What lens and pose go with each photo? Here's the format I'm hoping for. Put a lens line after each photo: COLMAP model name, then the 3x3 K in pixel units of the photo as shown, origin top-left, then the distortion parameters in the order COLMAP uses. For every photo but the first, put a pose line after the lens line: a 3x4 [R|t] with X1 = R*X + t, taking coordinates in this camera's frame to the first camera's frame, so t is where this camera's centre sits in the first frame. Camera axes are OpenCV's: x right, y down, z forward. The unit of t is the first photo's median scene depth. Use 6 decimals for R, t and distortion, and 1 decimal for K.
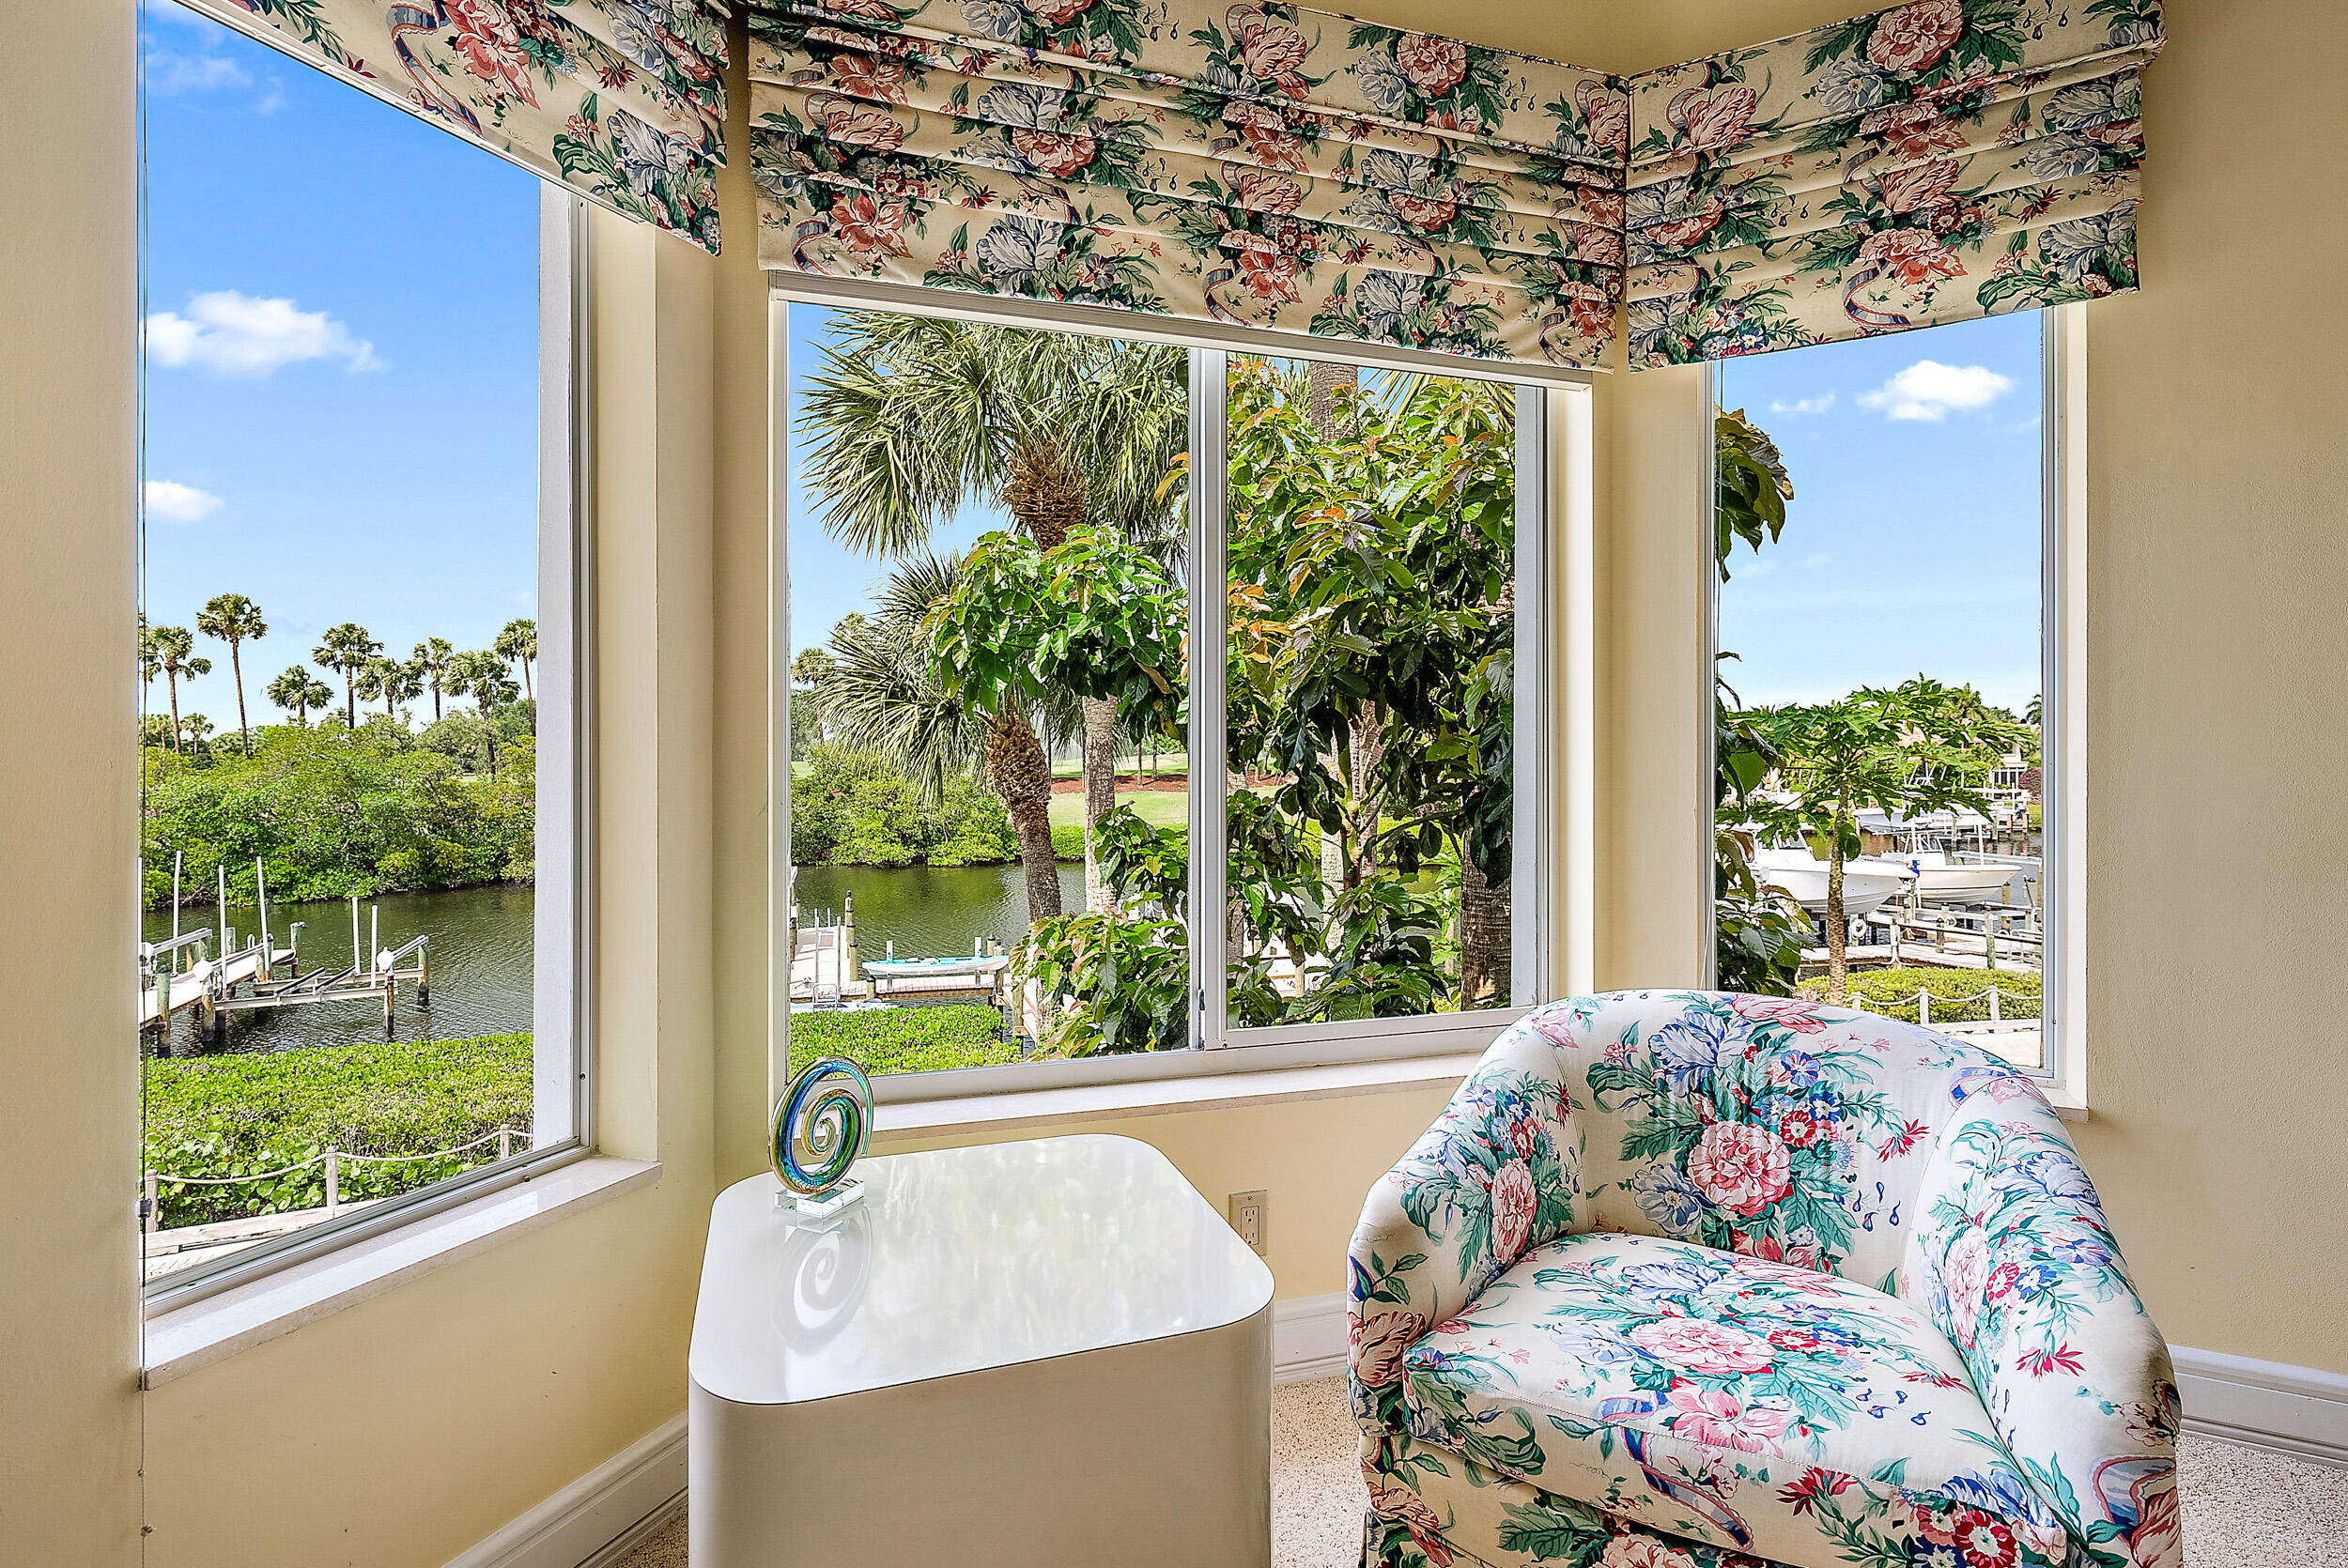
lens RADIAL K [[1123.5, 0, 1182.9], [0, 1123.5, 760.1], [0, 0, 1]] dist [0.003799, -0.000752]
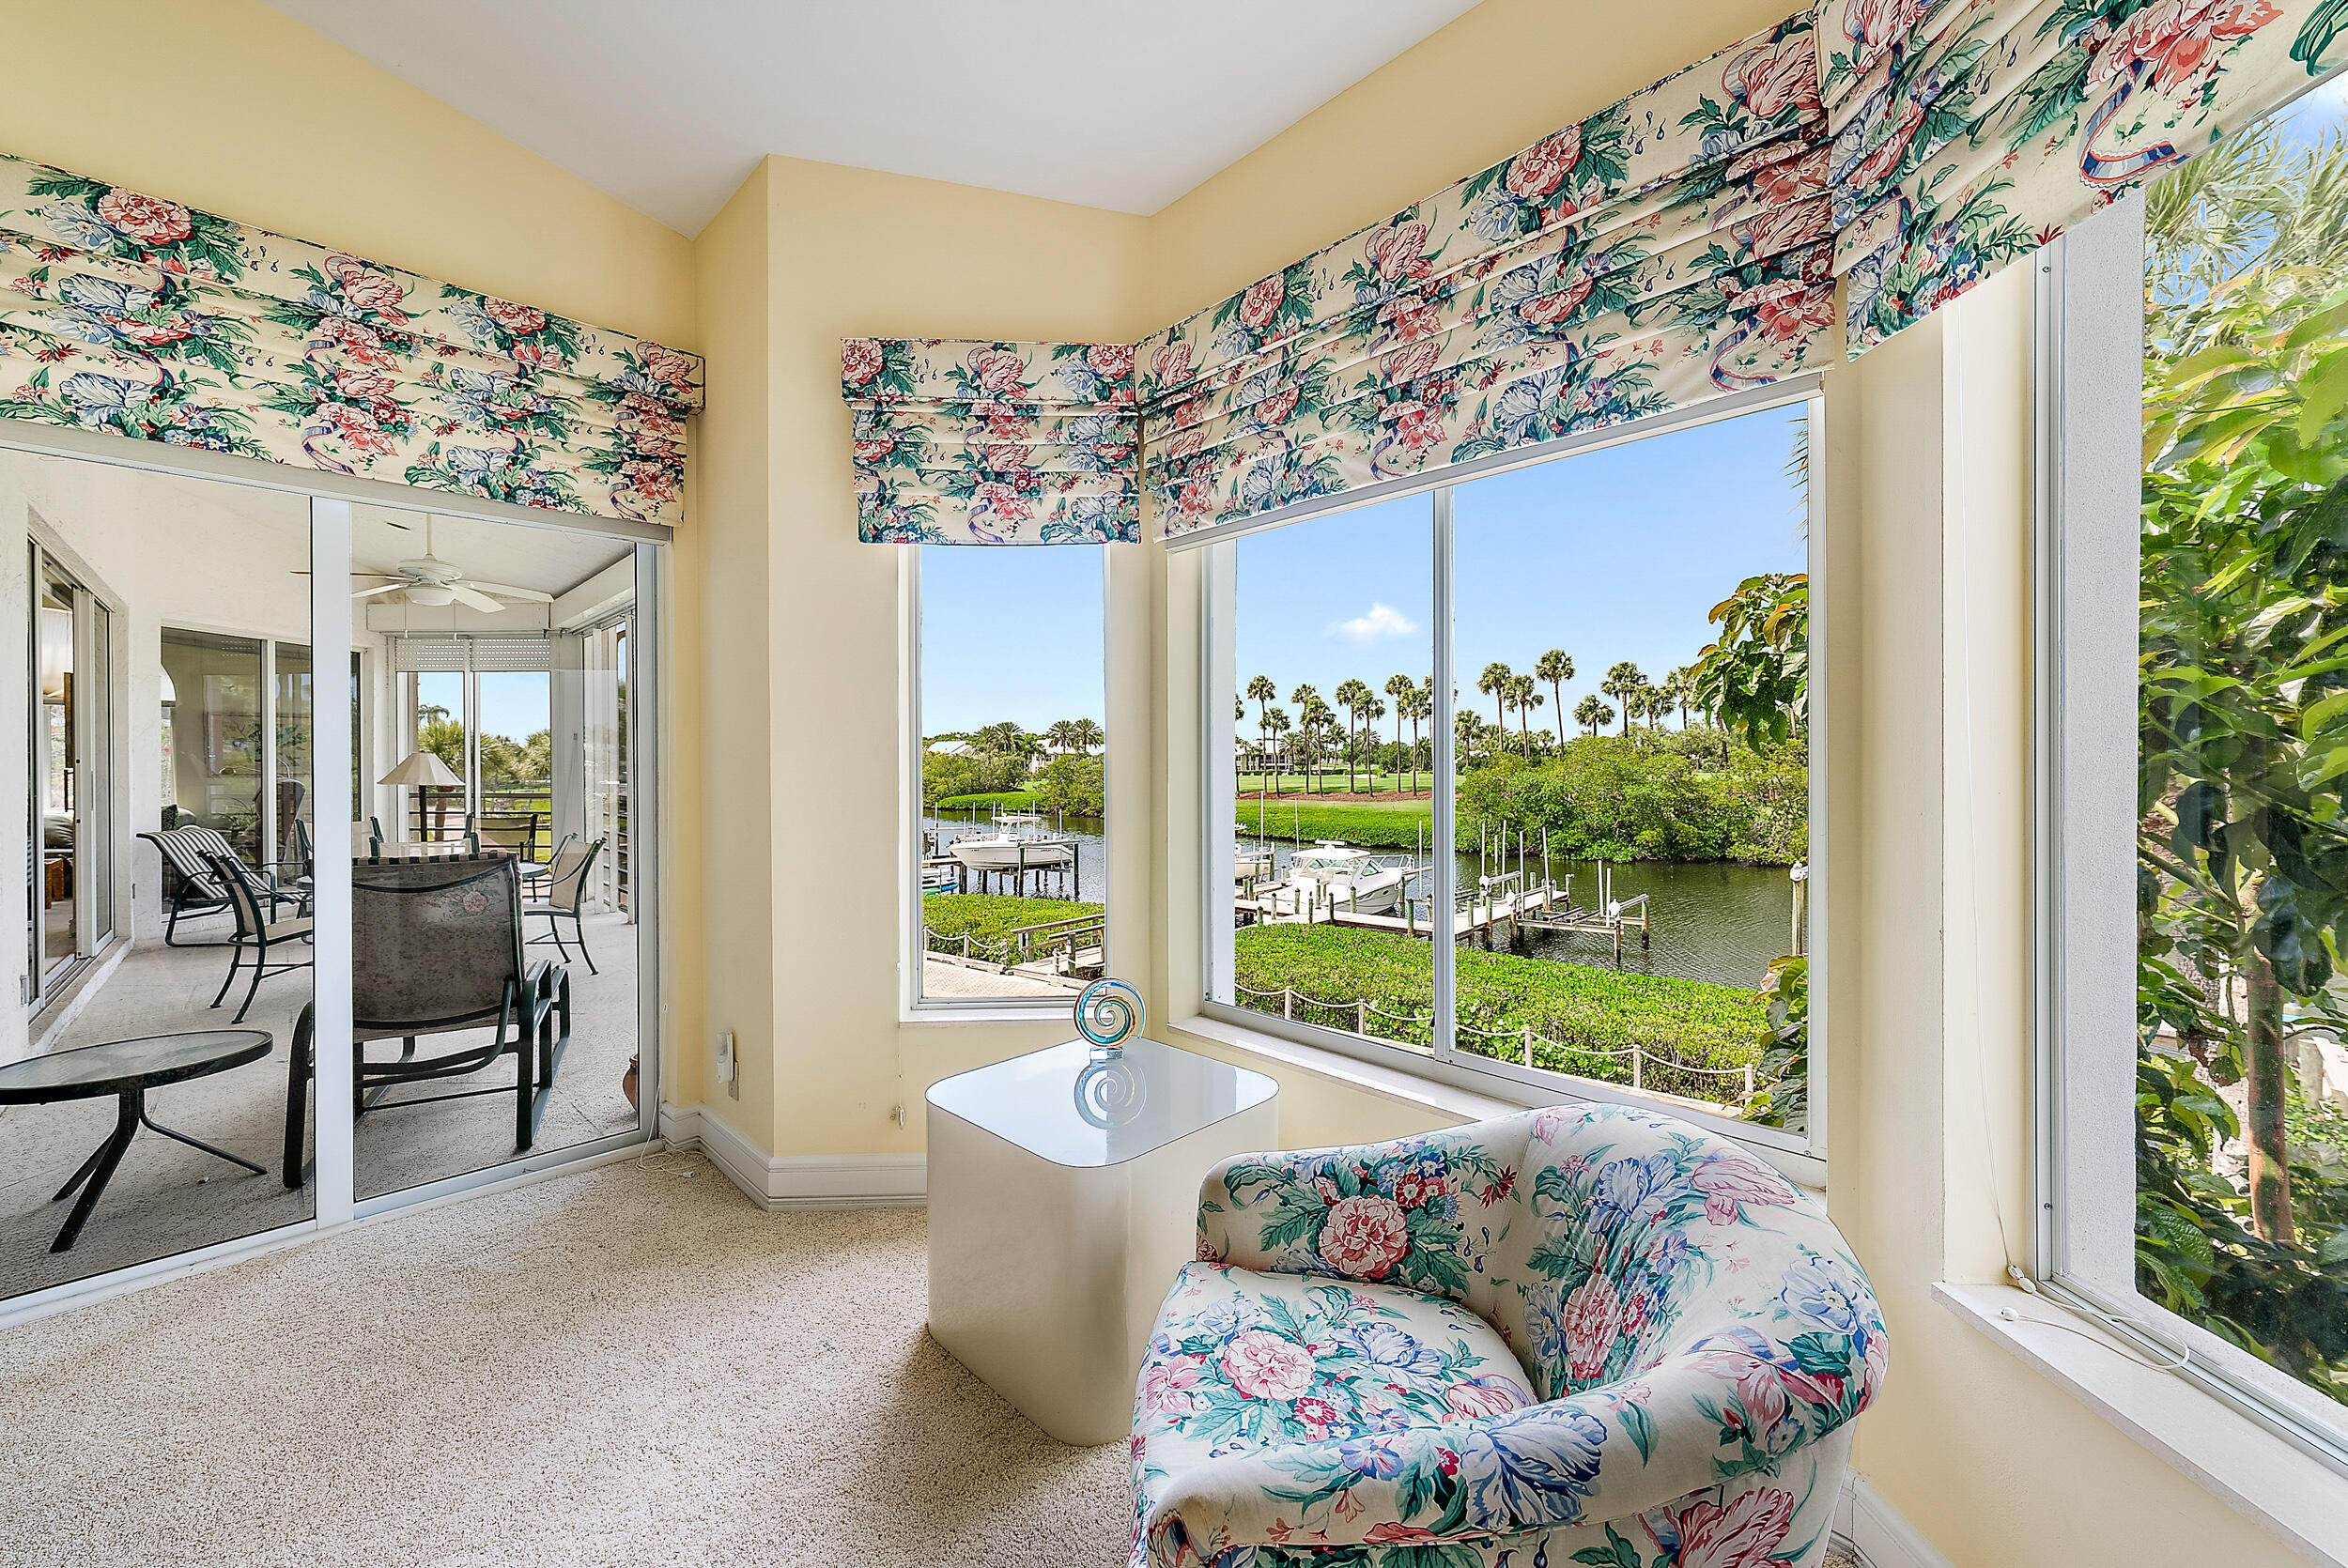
lens RADIAL K [[913.4, 0, 1176.4], [0, 913.4, 765.0], [0, 0, 1]] dist [-0.002124, -0.000419]
pose [[0.444374, 0.003233, -0.895836, 0.790130], [0.002206, 0.999987, 0.004703, -0.069460], [0.895839, -0.004066, 0.444361, 0.306921]]
